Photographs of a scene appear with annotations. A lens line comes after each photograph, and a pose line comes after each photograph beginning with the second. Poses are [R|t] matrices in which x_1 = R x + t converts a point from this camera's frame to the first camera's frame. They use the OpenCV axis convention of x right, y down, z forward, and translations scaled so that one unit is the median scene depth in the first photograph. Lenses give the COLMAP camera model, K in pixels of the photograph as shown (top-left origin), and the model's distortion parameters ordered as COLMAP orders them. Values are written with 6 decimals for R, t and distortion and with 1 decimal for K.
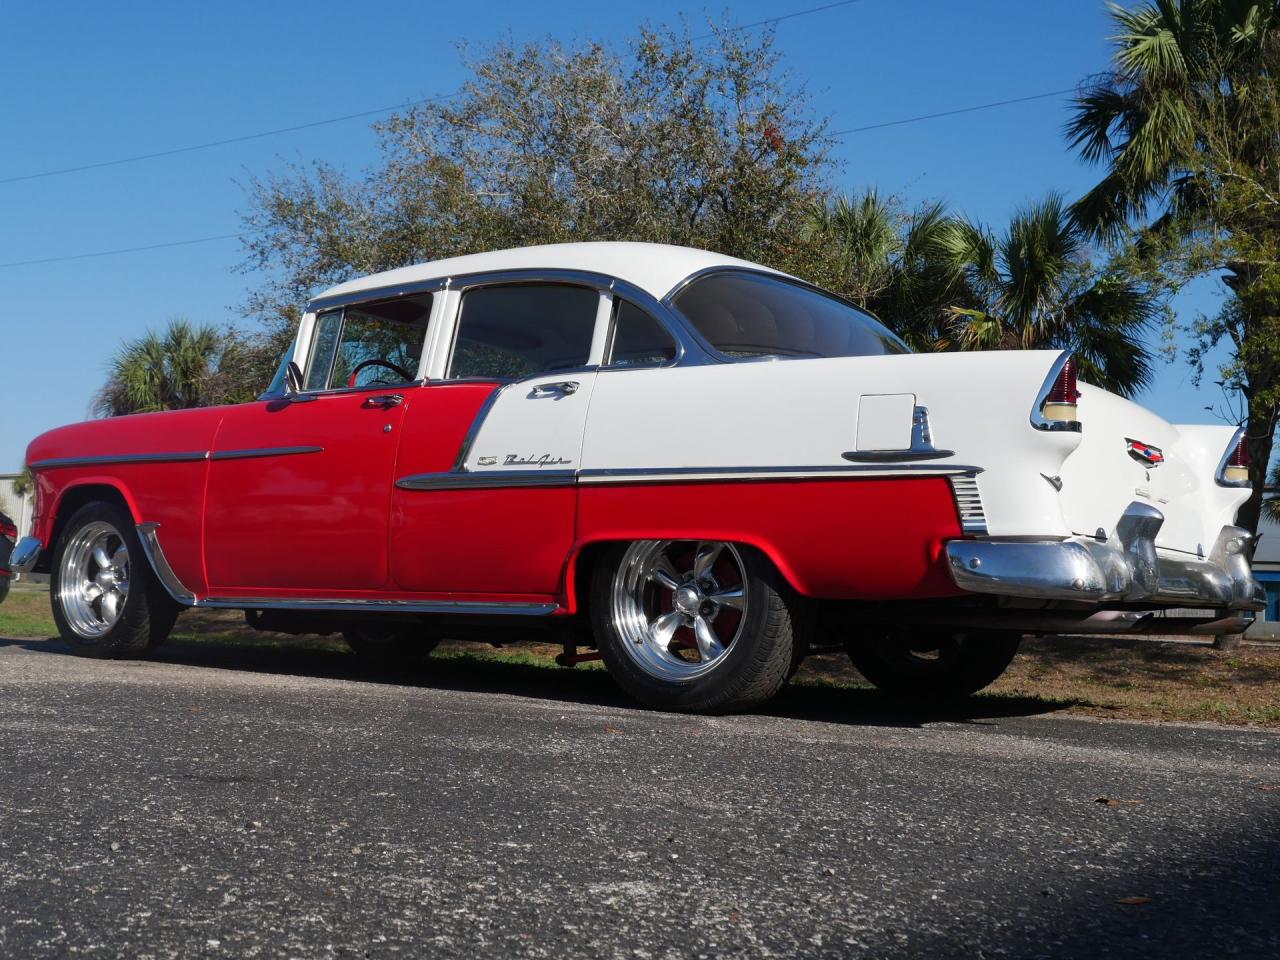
lens RADIAL K [[1456.1, 0, 637.5], [0, 1456.1, 475.6], [0, 0, 1]] dist [-0.008089, 0.000000]
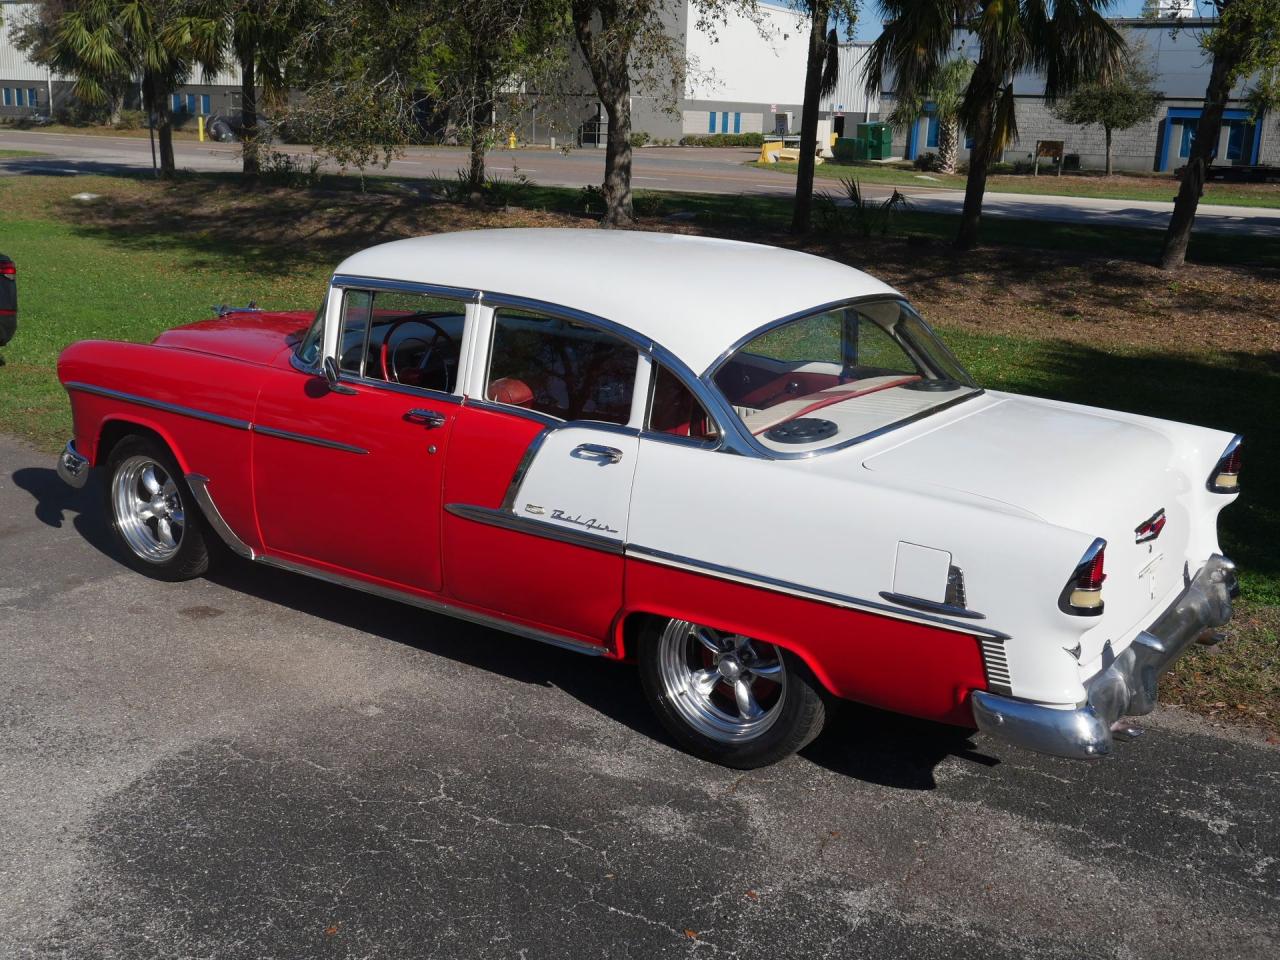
lens RADIAL K [[1392.2, 0, 638.1], [0, 1392.2, 482.9], [0, 0, 1]] dist [-0.002291, 0.000000]
pose [[0.999298, -0.023623, 0.029087, -0.057152], [0.012034, 0.937449, 0.347913, -0.384122], [-0.035486, -0.347319, 0.937075, 0.051296]]
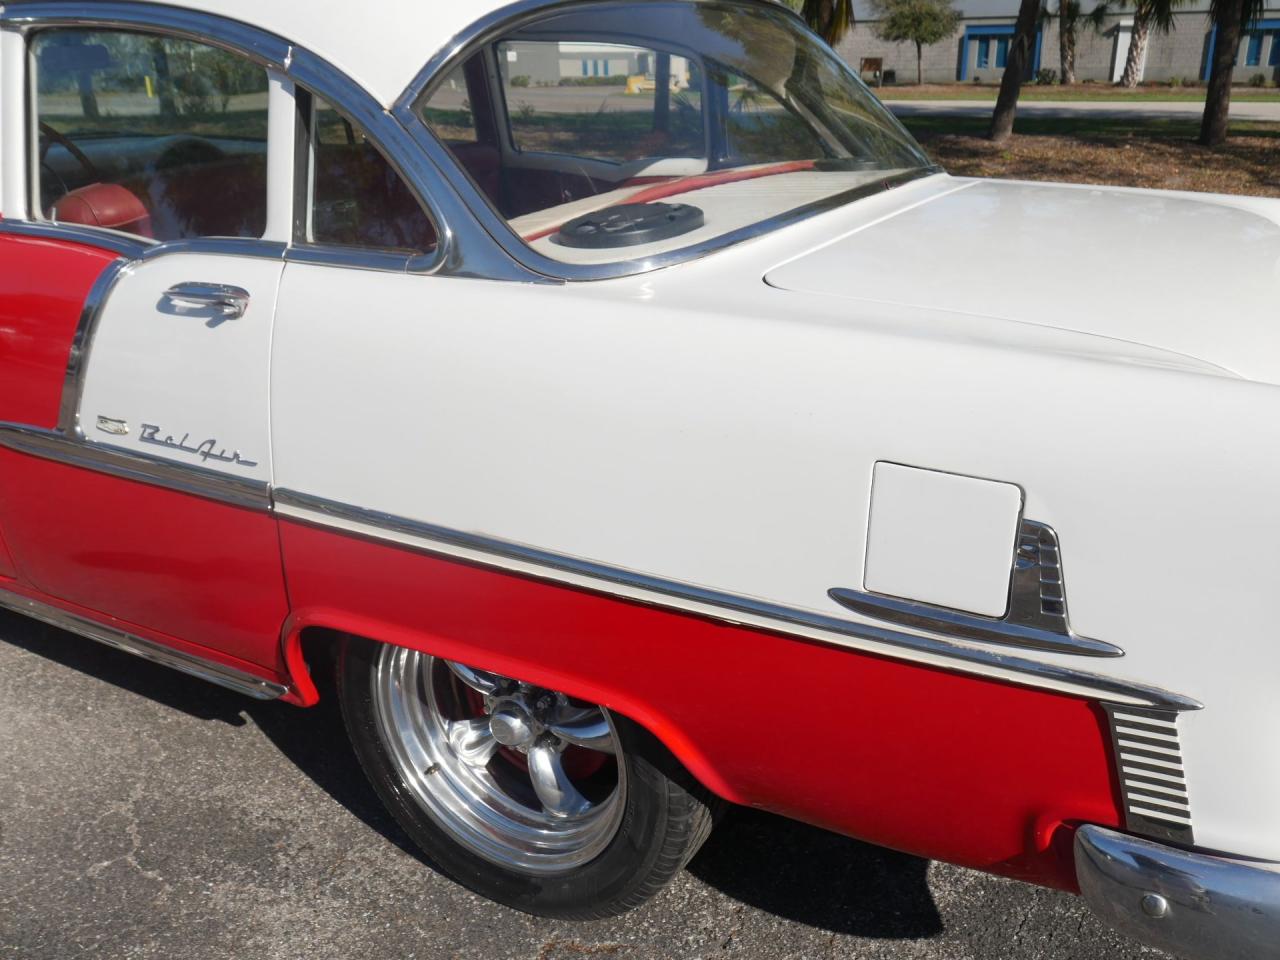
lens RADIAL K [[1081.2, 0, 649.2], [0, 1081.2, 481.8], [0, 0, 1]] dist [-0.021804, 0.000666]
pose [[0.989426, -0.098084, 0.106843, 0.047210], [0.040543, 0.894333, 0.445562, -0.159429], [-0.139256, -0.436519, 0.888853, 0.620927]]
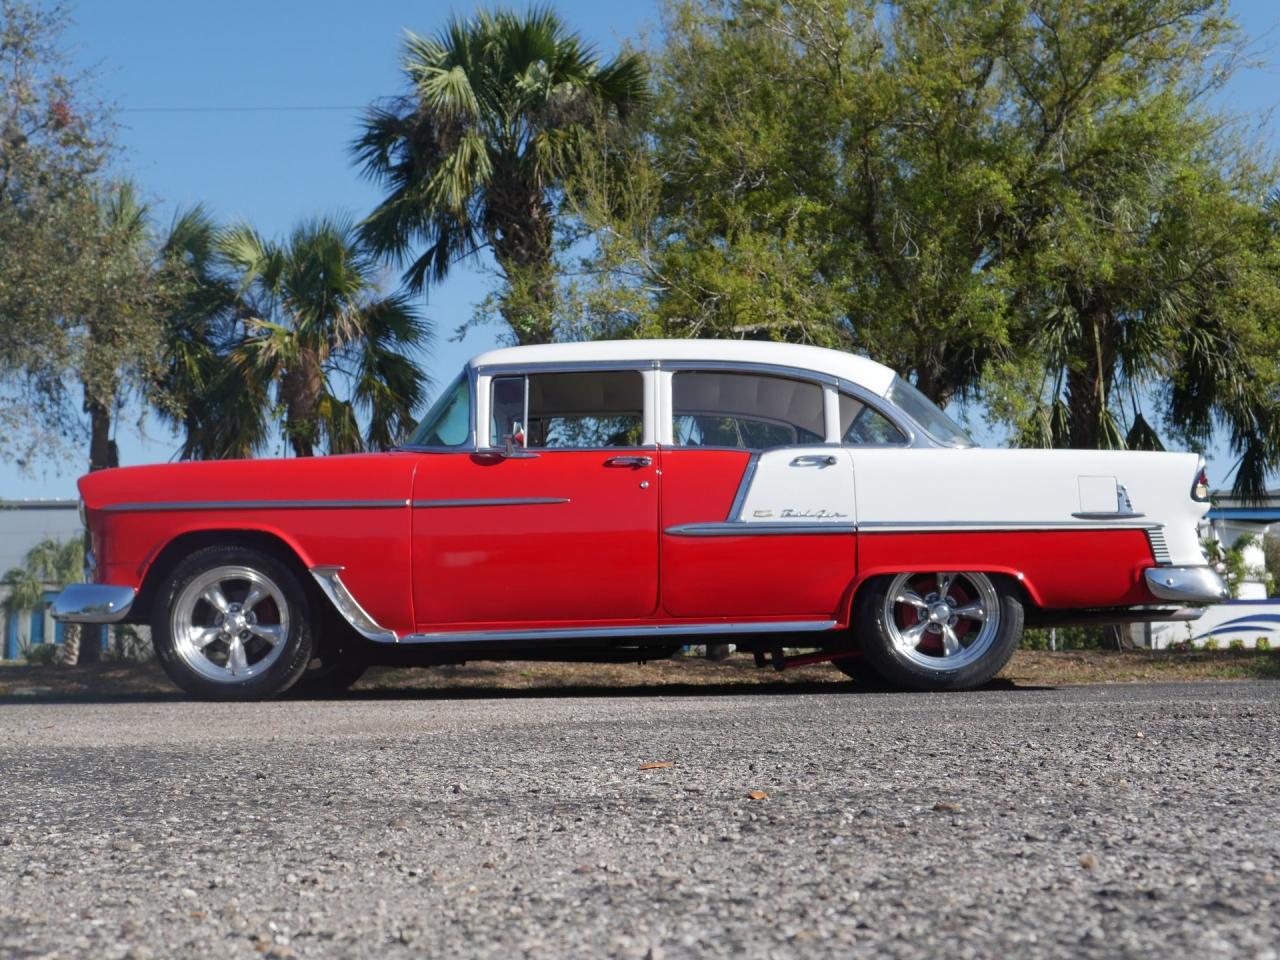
lens RADIAL K [[1645.6, 0, 644.0], [0, 1645.6, 491.2], [0, 0, 1]] dist [-0.003258, 0.000000]
pose [[0.797618, 0.006025, 0.603133, -1.075351], [-0.009701, 0.999949, 0.002840, -0.033641], [-0.603085, -0.008117, 0.797636, -0.100975]]
